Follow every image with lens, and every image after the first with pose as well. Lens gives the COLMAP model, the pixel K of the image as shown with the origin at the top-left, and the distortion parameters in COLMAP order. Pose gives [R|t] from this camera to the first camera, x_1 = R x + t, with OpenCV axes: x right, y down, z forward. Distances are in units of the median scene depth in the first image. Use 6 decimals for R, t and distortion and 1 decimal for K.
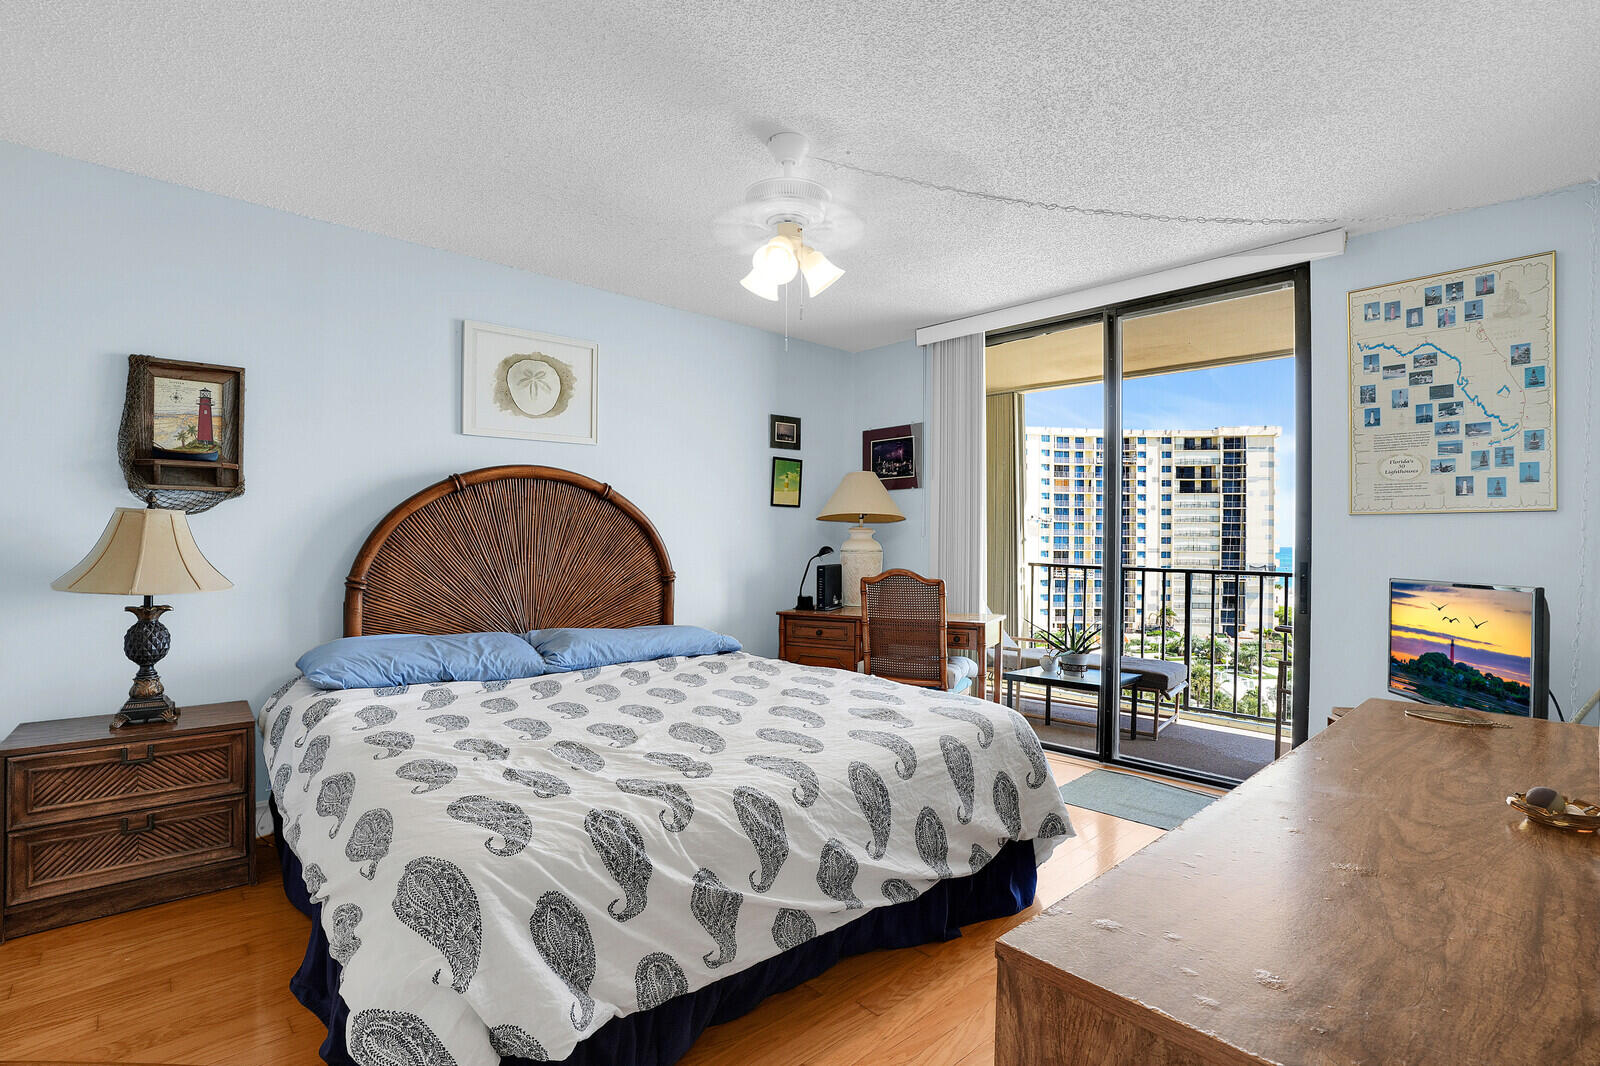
lens RADIAL K [[743.3, 0, 787.8], [0, 743.3, 534.9], [0, 0, 1]] dist [-0.057044, 0.006901]
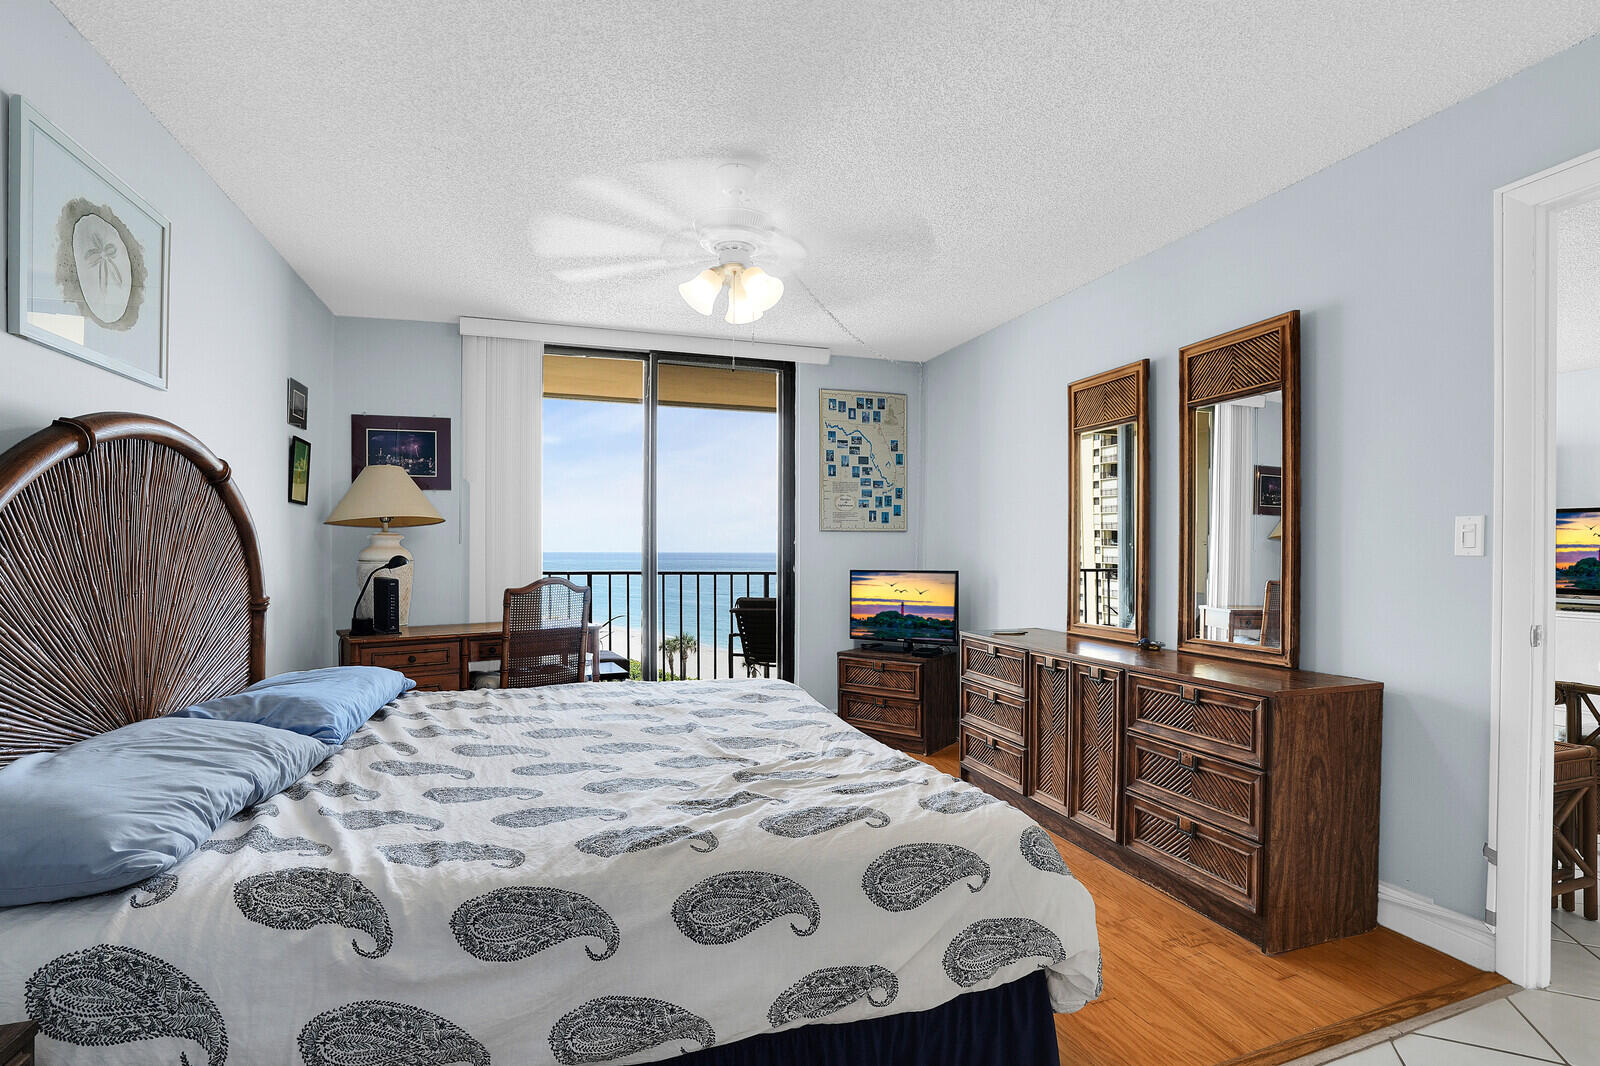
lens RADIAL K [[743.3, 0, 806.2], [0, 743.3, 543.6], [0, 0, 1]] dist [-0.057044, 0.006901]
pose [[0.407470, 0.002706, 0.913215, -0.778449], [-0.005808, 0.999983, -0.000371, 0.000679], [-0.913200, -0.005153, 0.407479, 0.397391]]
